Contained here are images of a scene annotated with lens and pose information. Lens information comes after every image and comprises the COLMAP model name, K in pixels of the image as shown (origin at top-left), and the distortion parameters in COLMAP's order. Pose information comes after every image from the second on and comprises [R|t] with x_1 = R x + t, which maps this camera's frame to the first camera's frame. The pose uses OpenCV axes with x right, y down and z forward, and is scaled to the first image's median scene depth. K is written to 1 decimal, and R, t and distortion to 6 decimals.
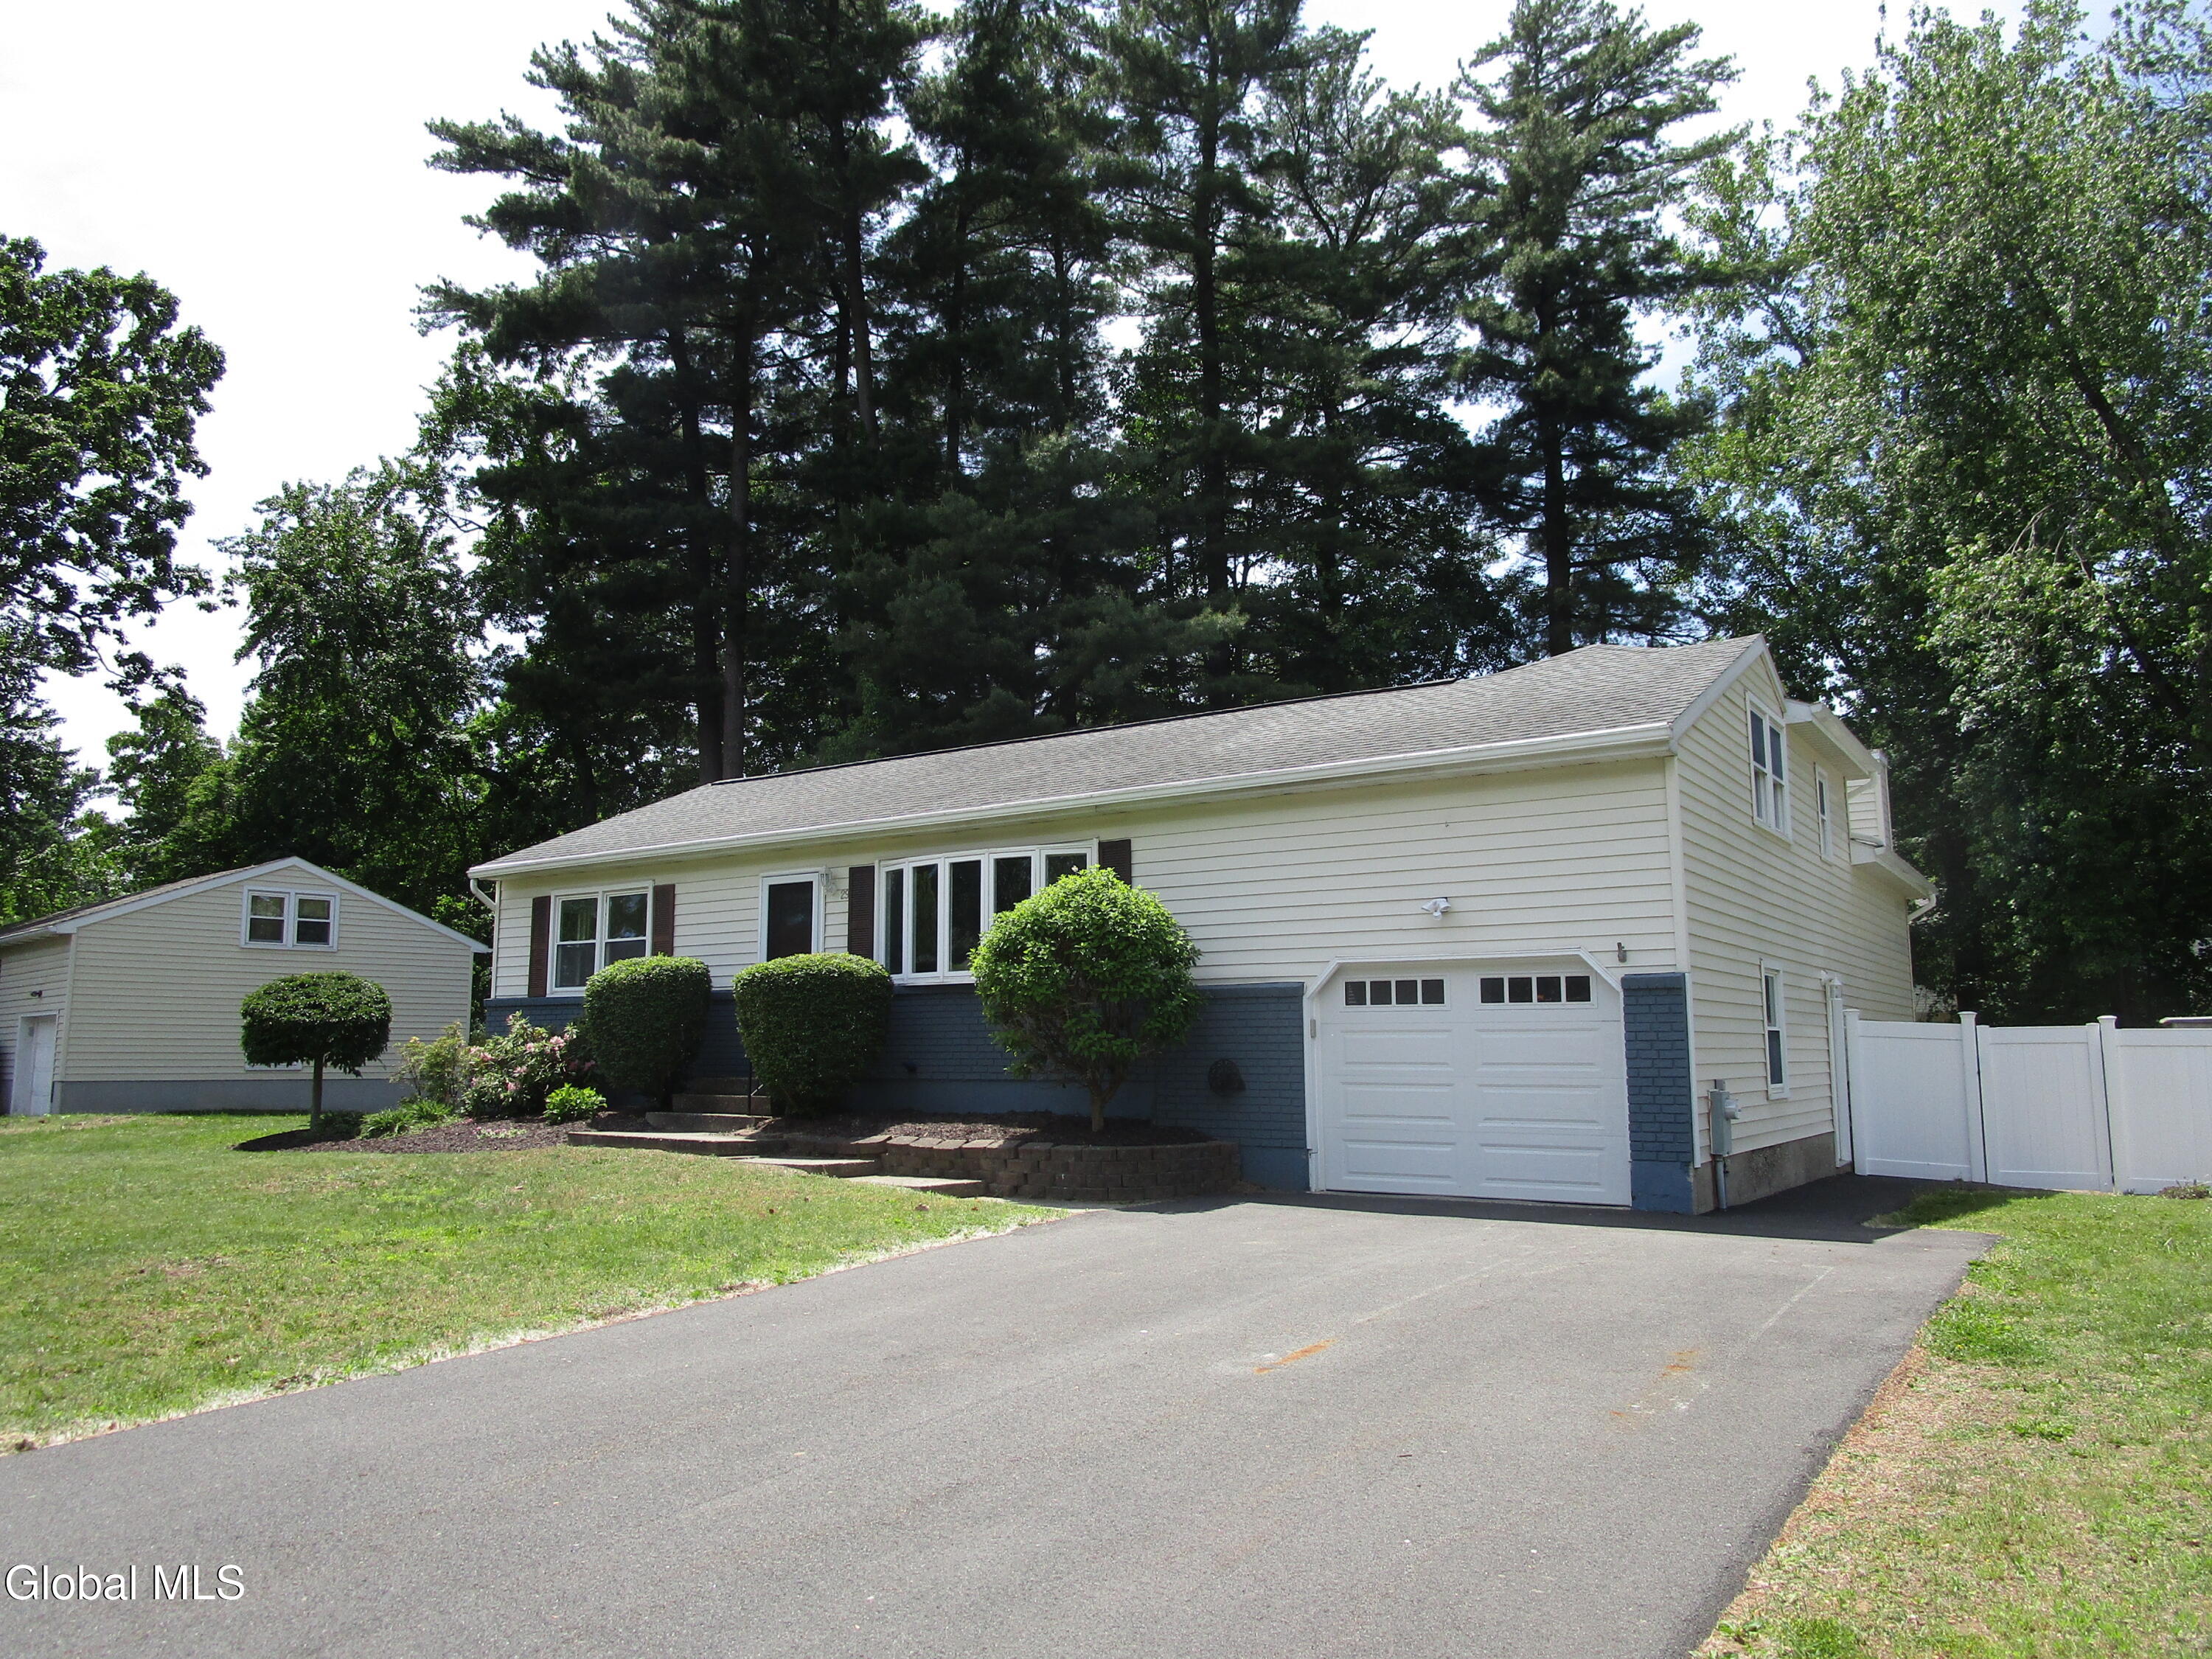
lens RADIAL K [[1588.2, 0, 1106.0], [0, 1588.2, 829.5], [0, 0, 1]] dist [0.000611, 0.003018]
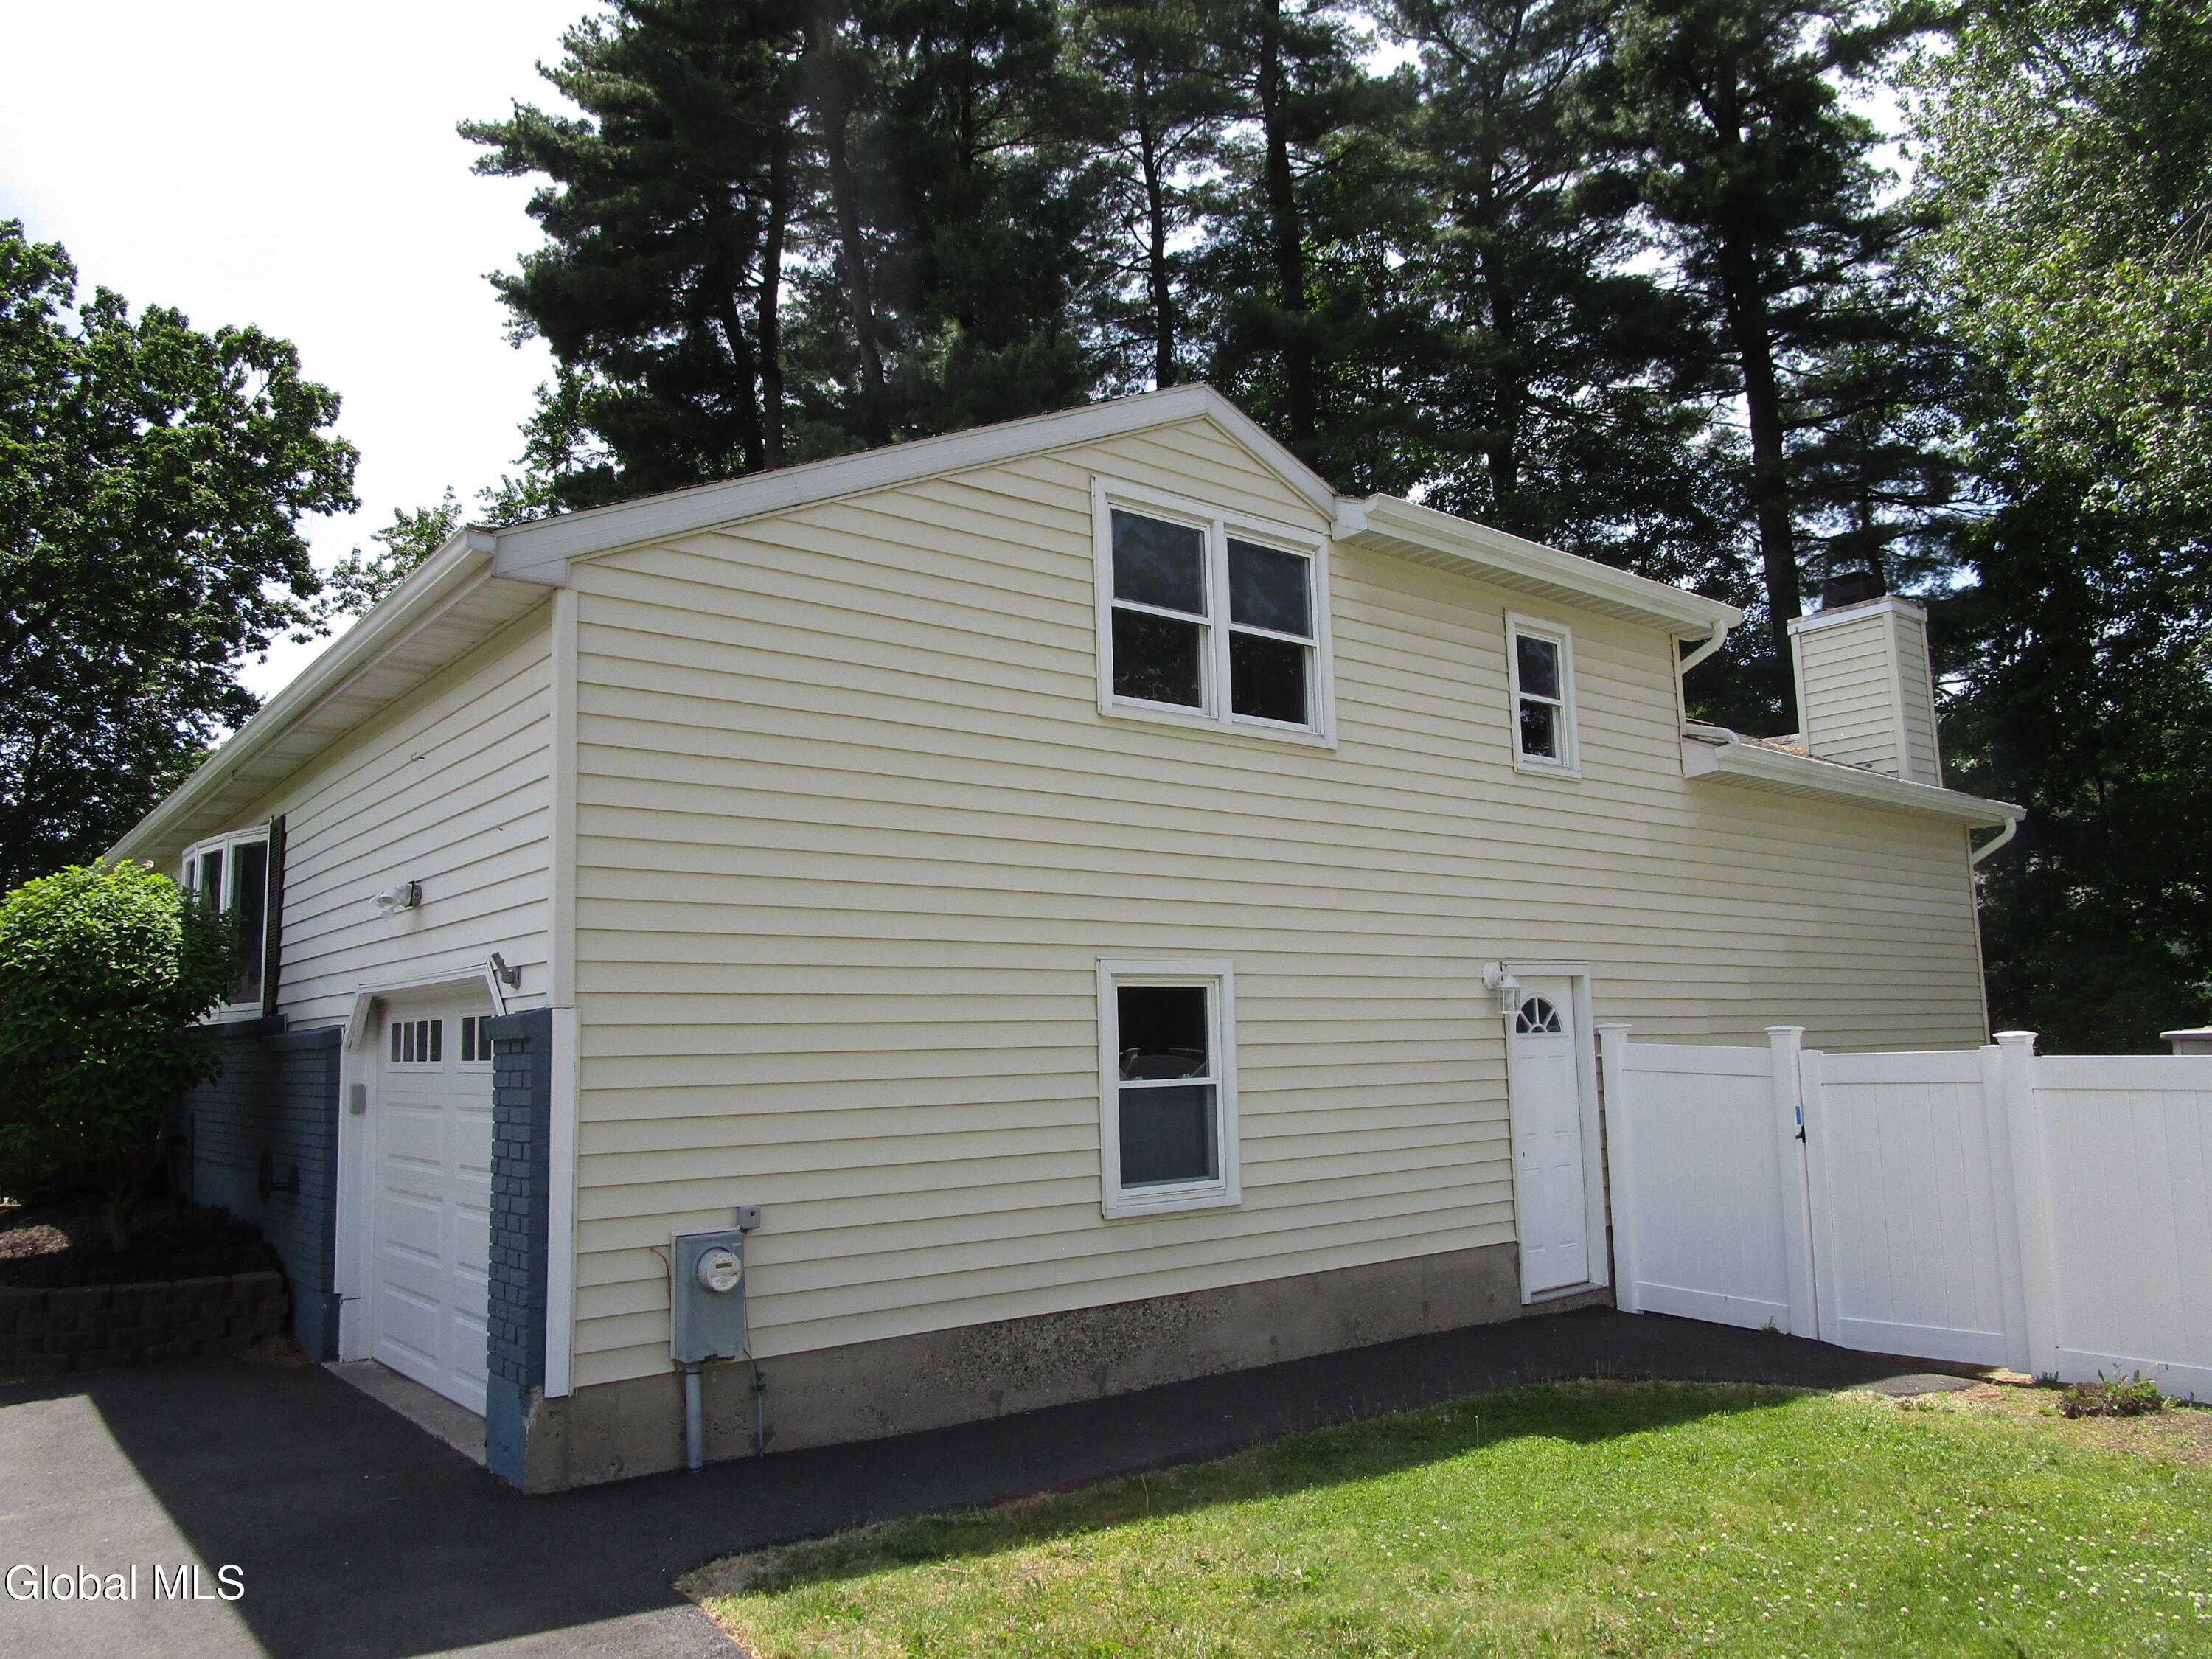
lens RADIAL K [[1573.9, 0, 1106.0], [0, 1573.9, 829.5], [0, 0, 1]] dist [-0.011545, -0.002417]
pose [[0.955632, -0.058208, -0.288755, 0.204069], [0.060681, 0.998157, -0.000388, 0.013500], [0.288246, -0.017151, 0.957403, 0.173041]]
